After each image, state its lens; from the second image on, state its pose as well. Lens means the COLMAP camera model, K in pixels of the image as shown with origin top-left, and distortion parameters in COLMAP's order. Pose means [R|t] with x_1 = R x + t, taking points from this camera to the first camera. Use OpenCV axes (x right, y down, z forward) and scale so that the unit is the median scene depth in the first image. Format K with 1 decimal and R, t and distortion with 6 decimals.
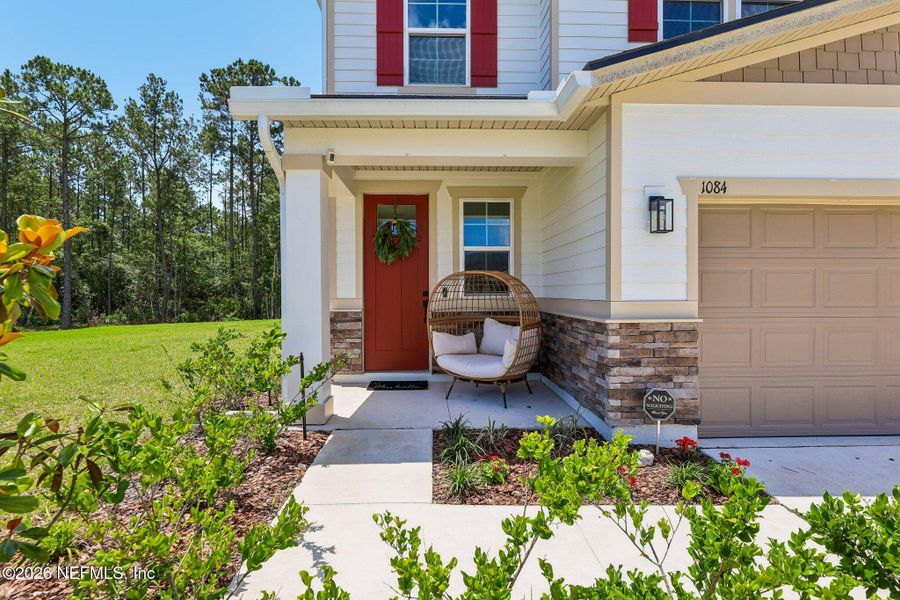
lens RADIAL K [[447.7, 0, 447.1], [0, 447.7, 297.6], [0, 0, 1]] dist [0.005471, 0.000149]
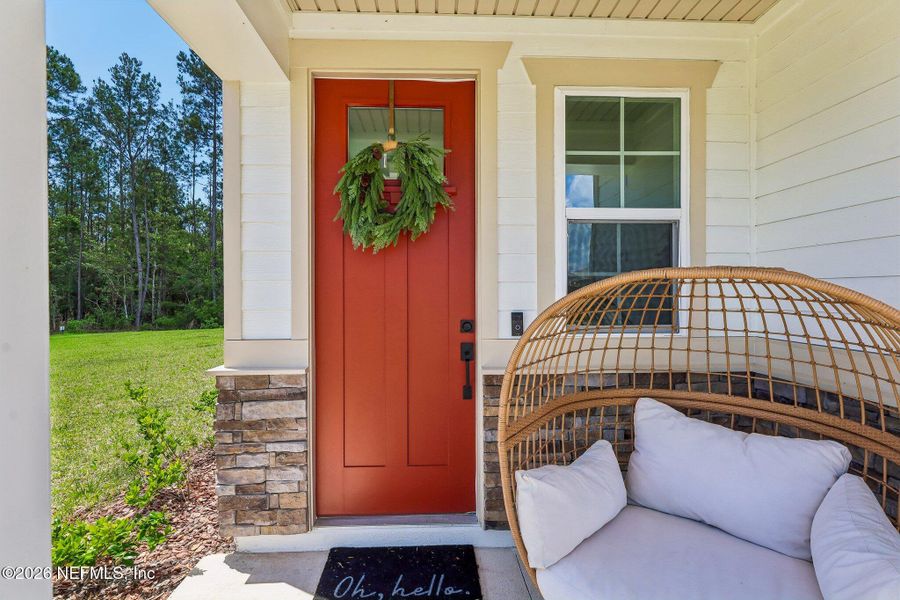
lens RADIAL K [[447.7, 0, 447.9], [0, 447.7, 297.8], [0, 0, 1]] dist [0.005471, 0.000149]
pose [[0.999994, 0.001135, 0.003387, -0.066788], [-0.001129, 0.999998, -0.001888, -0.033591], [-0.003389, 0.001884, 0.999992, 0.592067]]
